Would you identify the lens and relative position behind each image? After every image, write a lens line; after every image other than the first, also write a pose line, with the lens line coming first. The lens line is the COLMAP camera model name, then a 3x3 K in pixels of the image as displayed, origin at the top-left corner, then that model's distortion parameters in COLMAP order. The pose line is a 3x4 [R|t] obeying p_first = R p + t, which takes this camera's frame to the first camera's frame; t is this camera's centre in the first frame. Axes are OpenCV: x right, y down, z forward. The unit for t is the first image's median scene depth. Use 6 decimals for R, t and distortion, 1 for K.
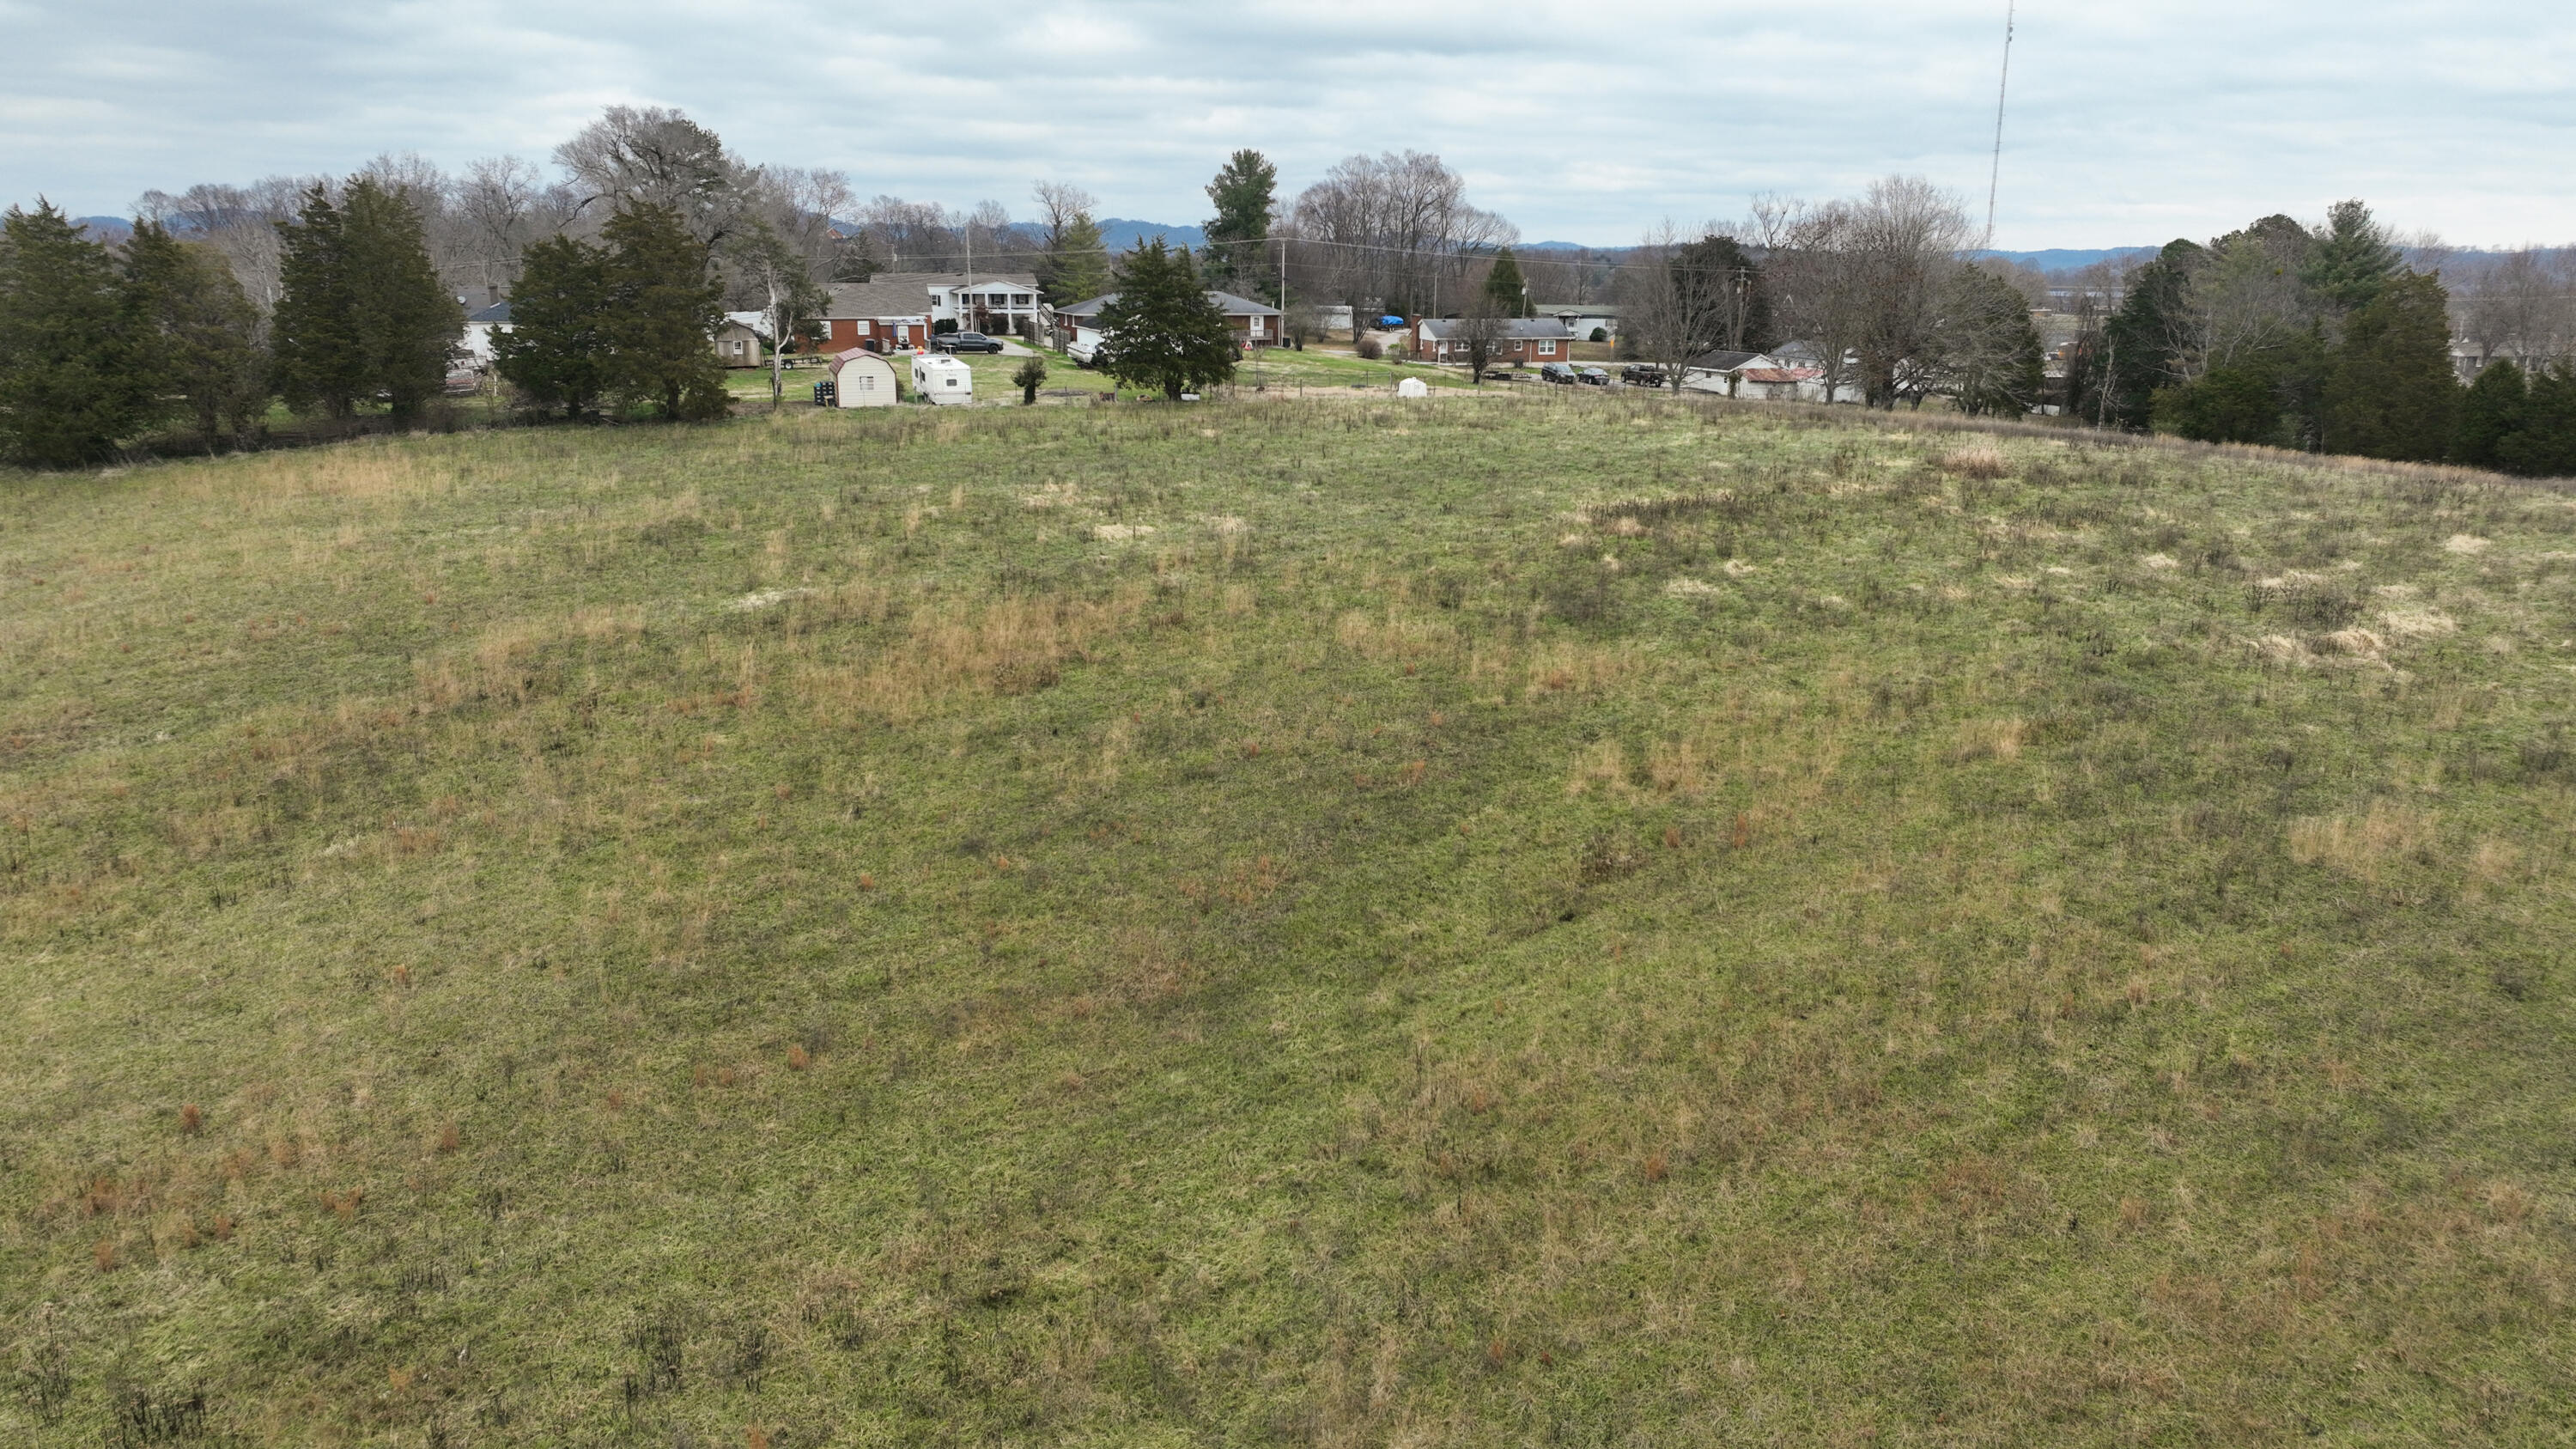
lens RADIAL K [[1803.1, 0, 1281.8], [0, 1803.1, 716.1], [0, 0, 1]] dist [0.002122, 0.011445]
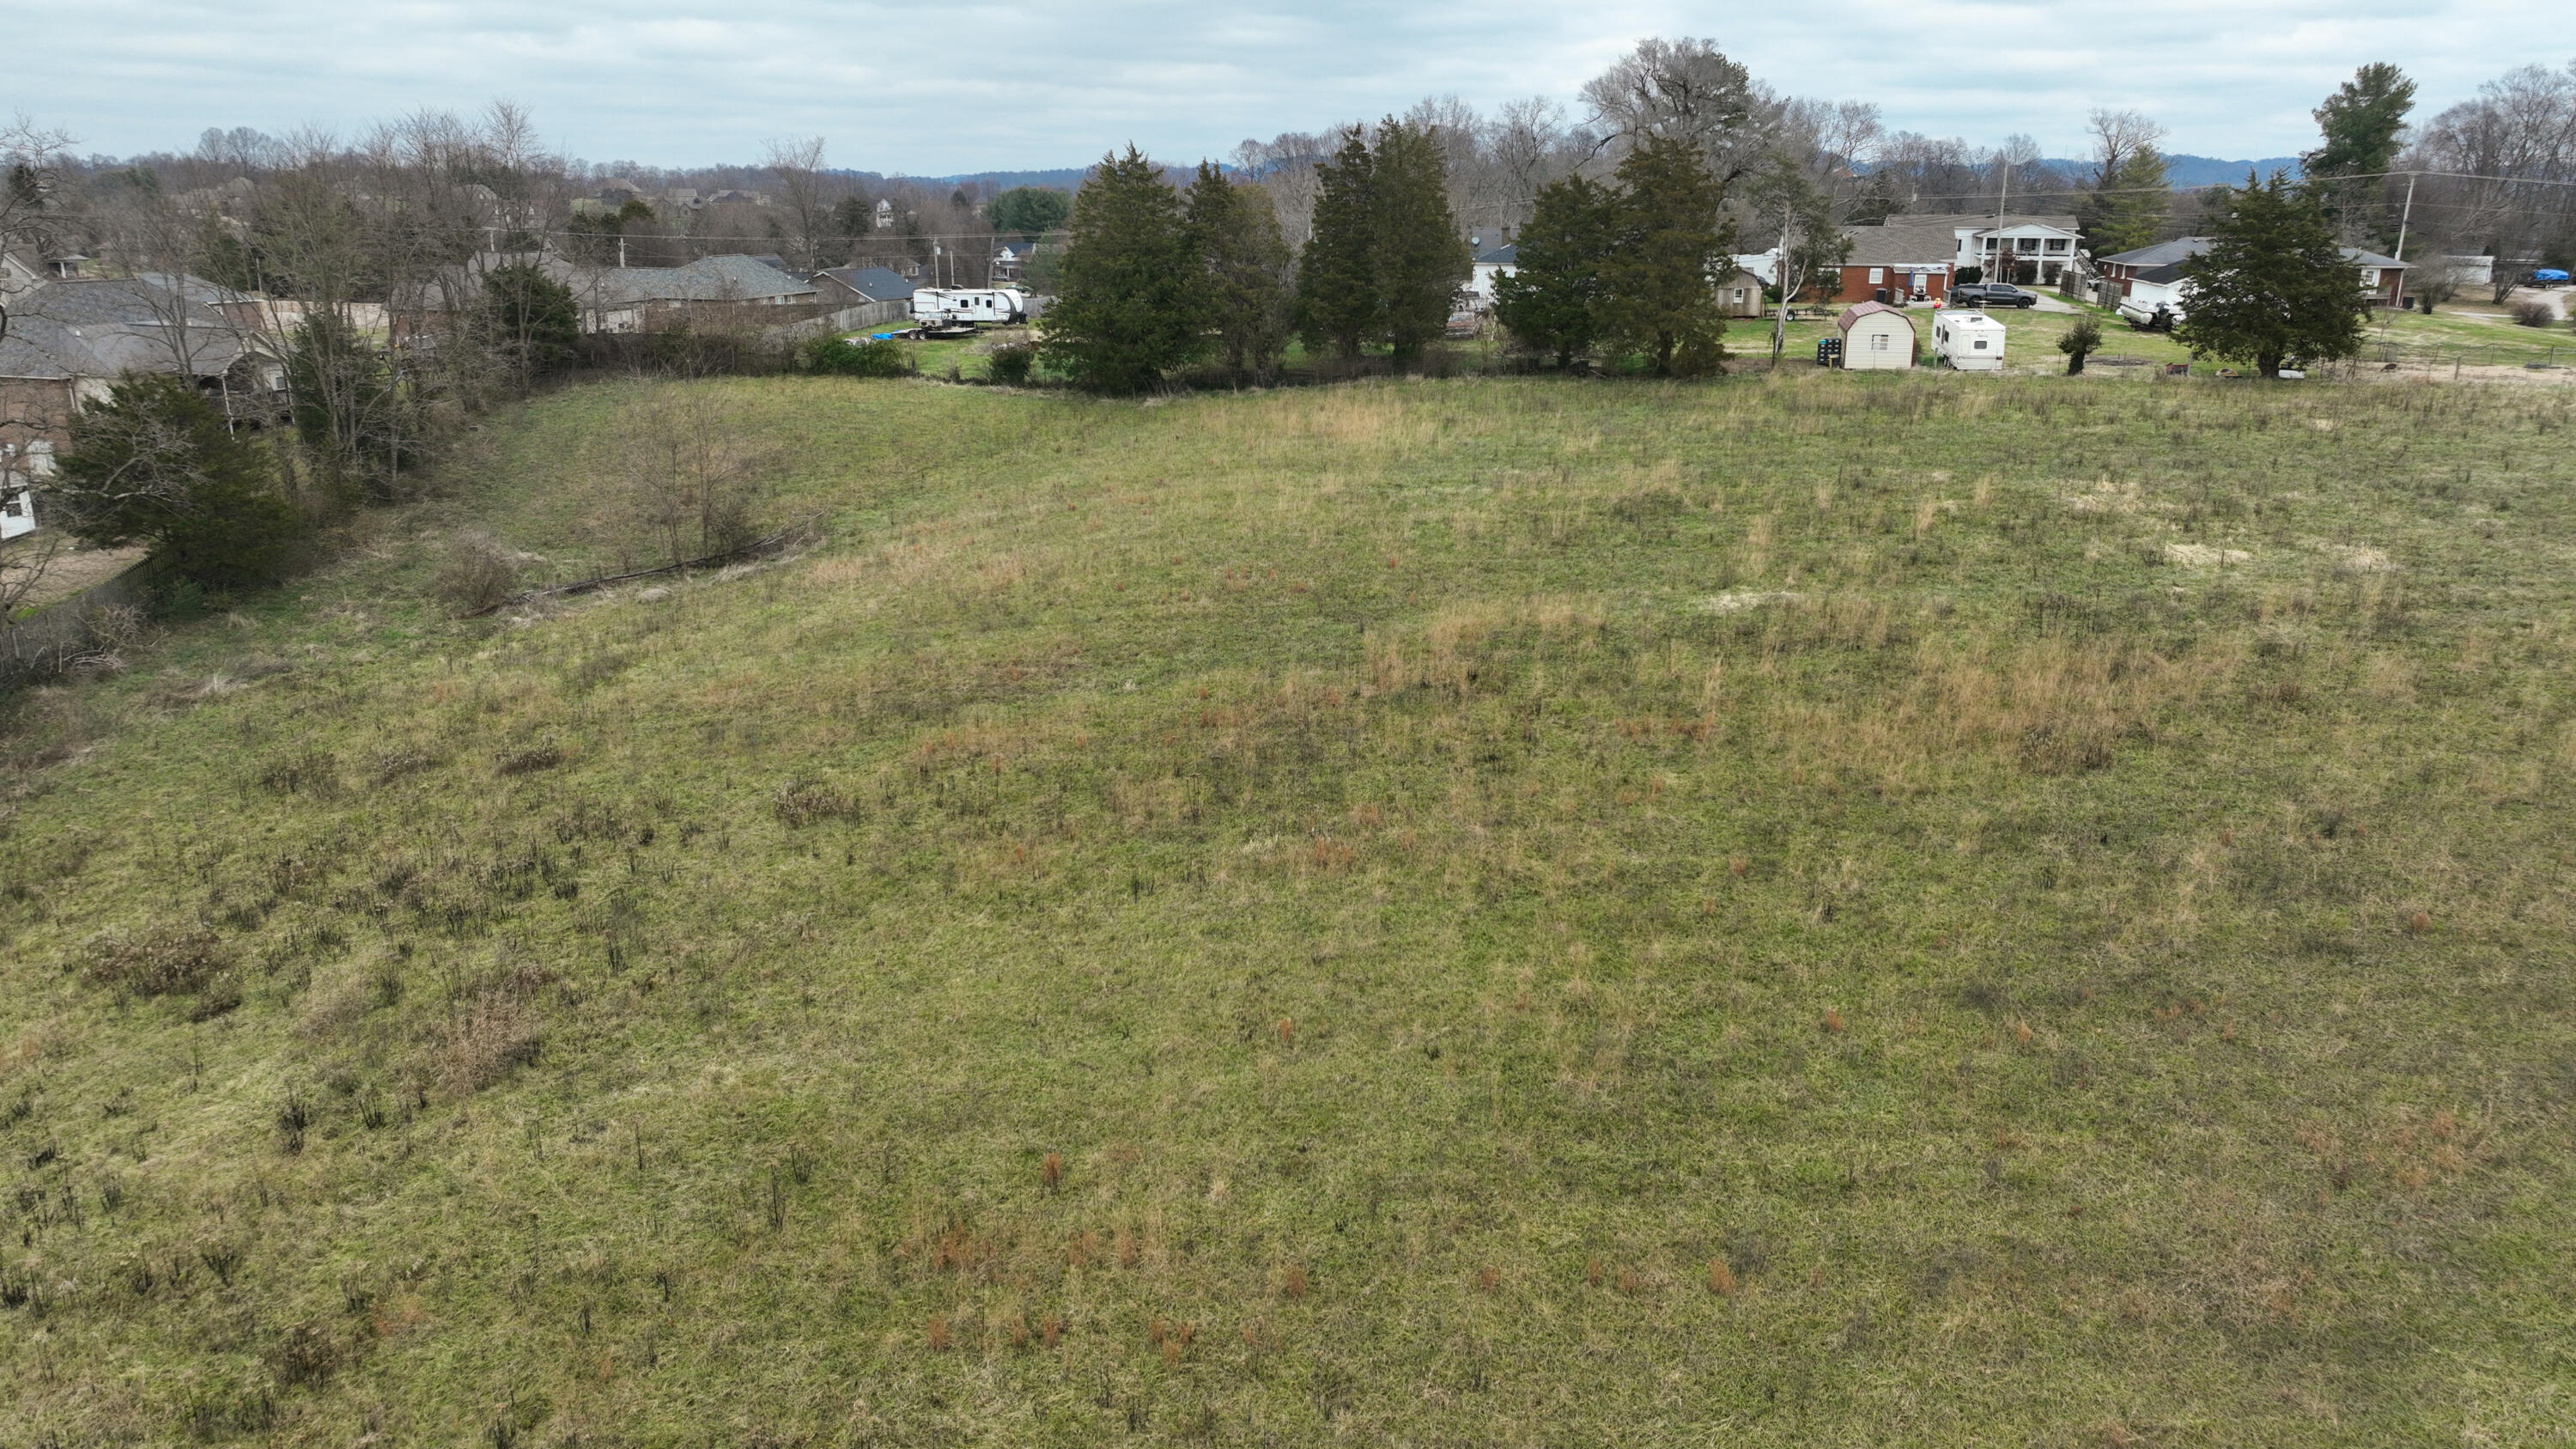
lens RADIAL K [[1803.1, 0, 1283.9], [0, 1803.1, 731.3], [0, 0, 1]] dist [0.002122, 0.011445]
pose [[0.866455, 0.141915, -0.478661, -0.059806], [-0.123112, 0.989876, 0.070628, -0.040626], [0.483838, -0.002267, 0.875155, 0.154573]]
